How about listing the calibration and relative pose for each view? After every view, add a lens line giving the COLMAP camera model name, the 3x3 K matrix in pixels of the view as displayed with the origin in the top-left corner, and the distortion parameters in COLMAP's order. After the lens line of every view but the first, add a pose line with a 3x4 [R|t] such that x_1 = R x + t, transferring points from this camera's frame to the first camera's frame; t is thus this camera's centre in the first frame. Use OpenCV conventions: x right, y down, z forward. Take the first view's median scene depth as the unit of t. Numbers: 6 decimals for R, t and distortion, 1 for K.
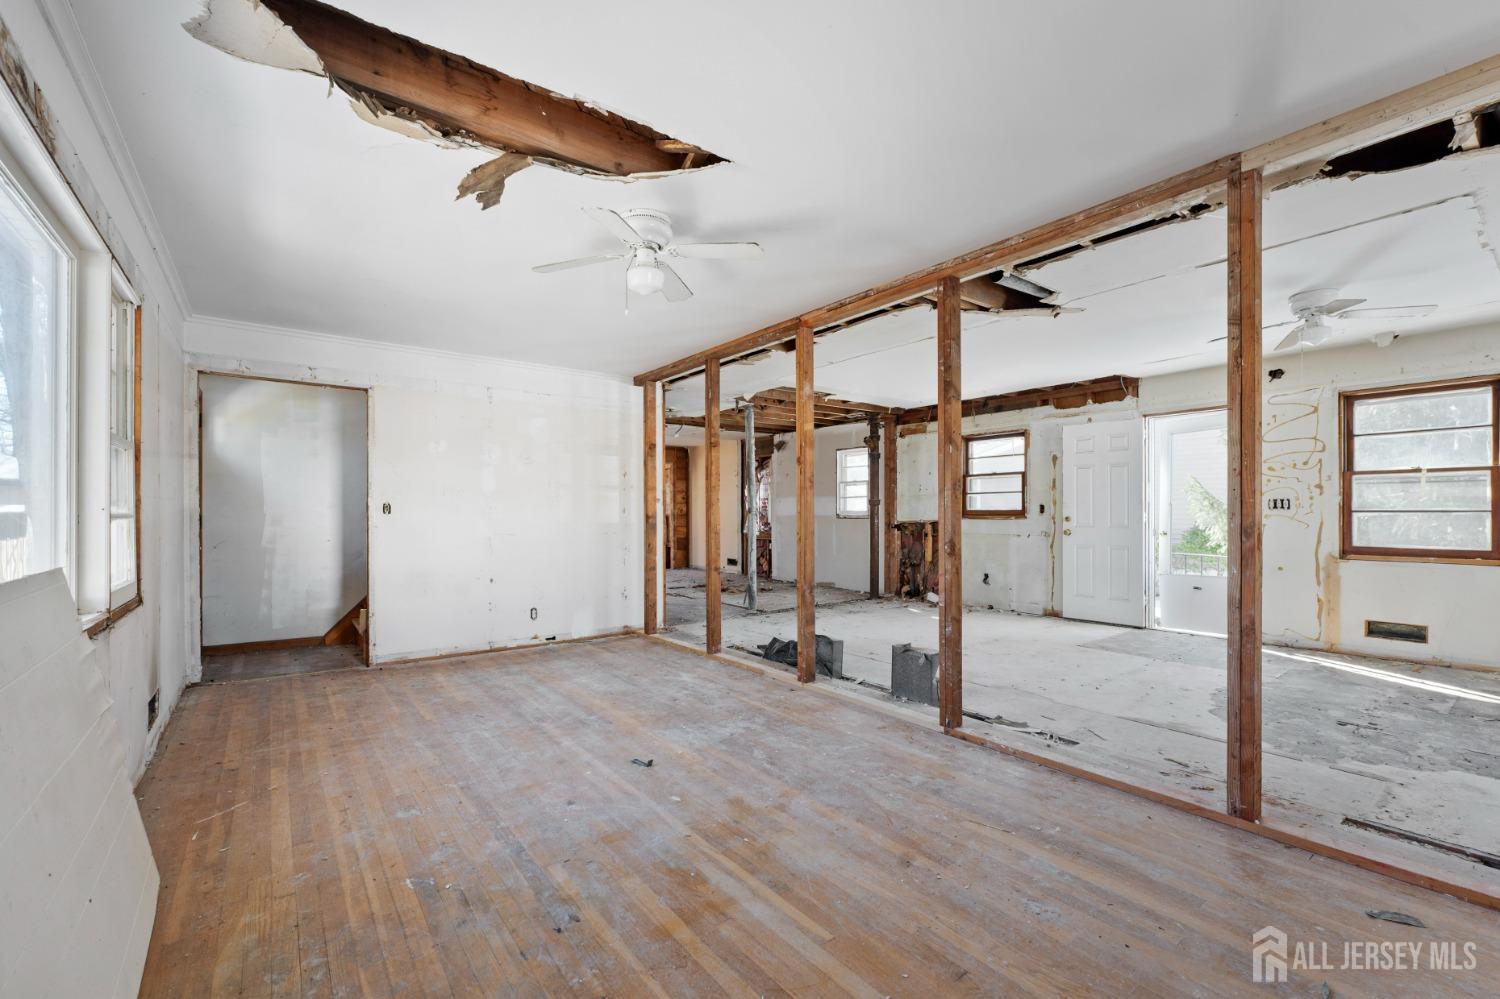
lens RADIAL K [[637.4, 0, 753.3], [0, 637.4, 507.3], [0, 0, 1]] dist [-0.004236, 0.000474]
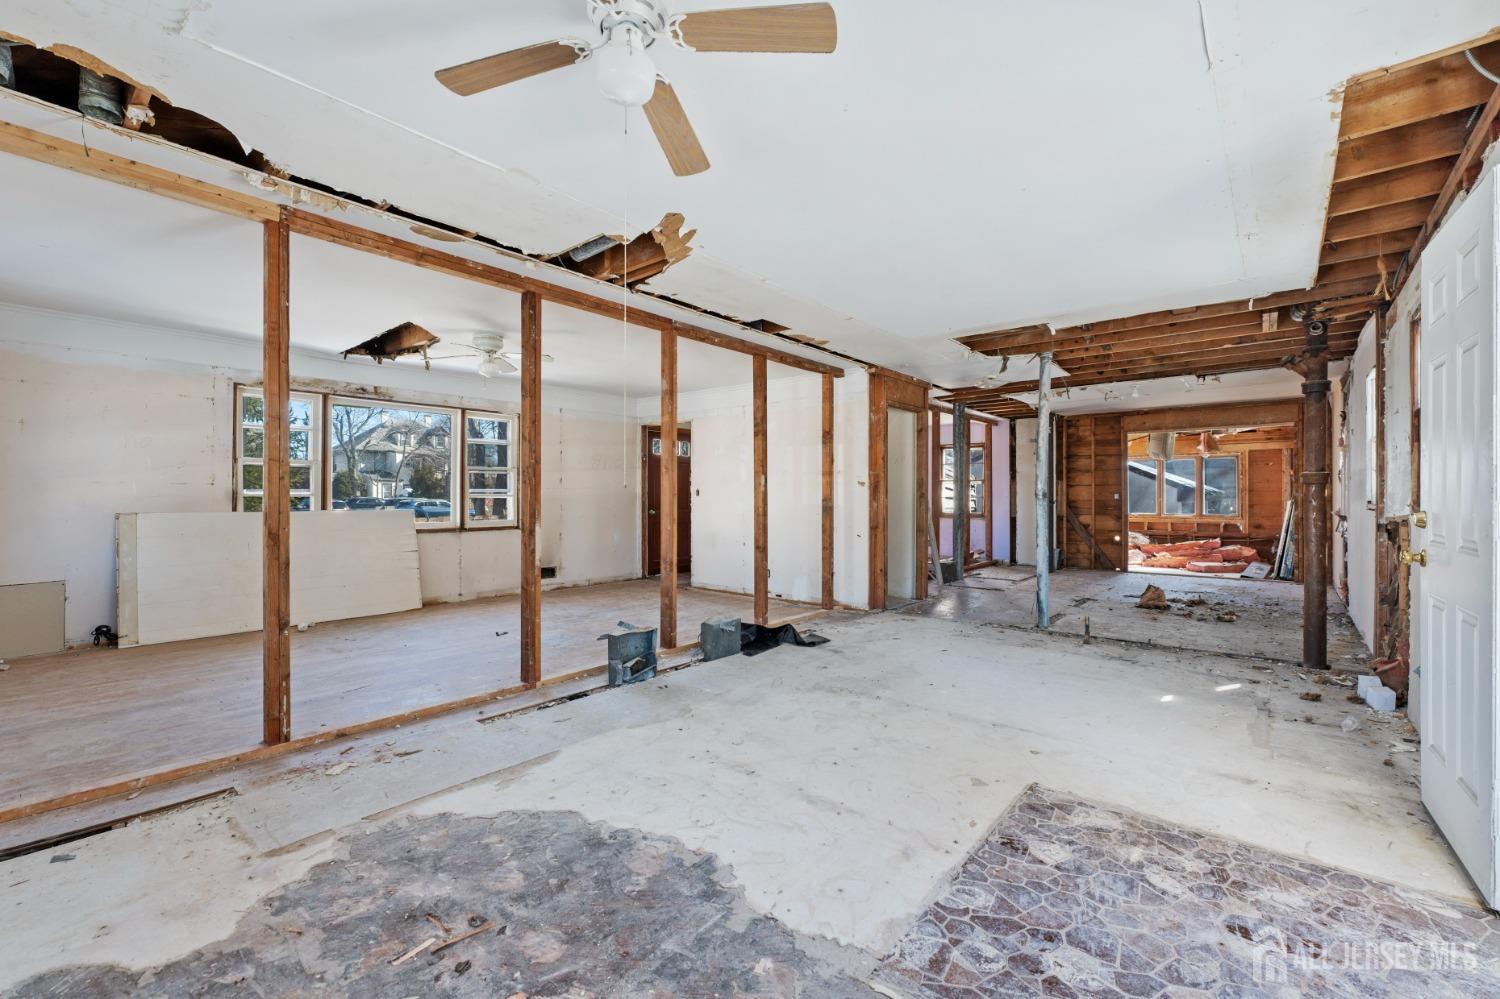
lens RADIAL K [[637.4, 0, 750.4], [0, 637.4, 496.2], [0, 0, 1]] dist [-0.004236, 0.000474]
pose [[0.208746, 0.003337, -0.977964, 1.697547], [0.005180, 0.999976, 0.004518, 0.006563], [0.977956, -0.006009, 0.208724, 1.287654]]
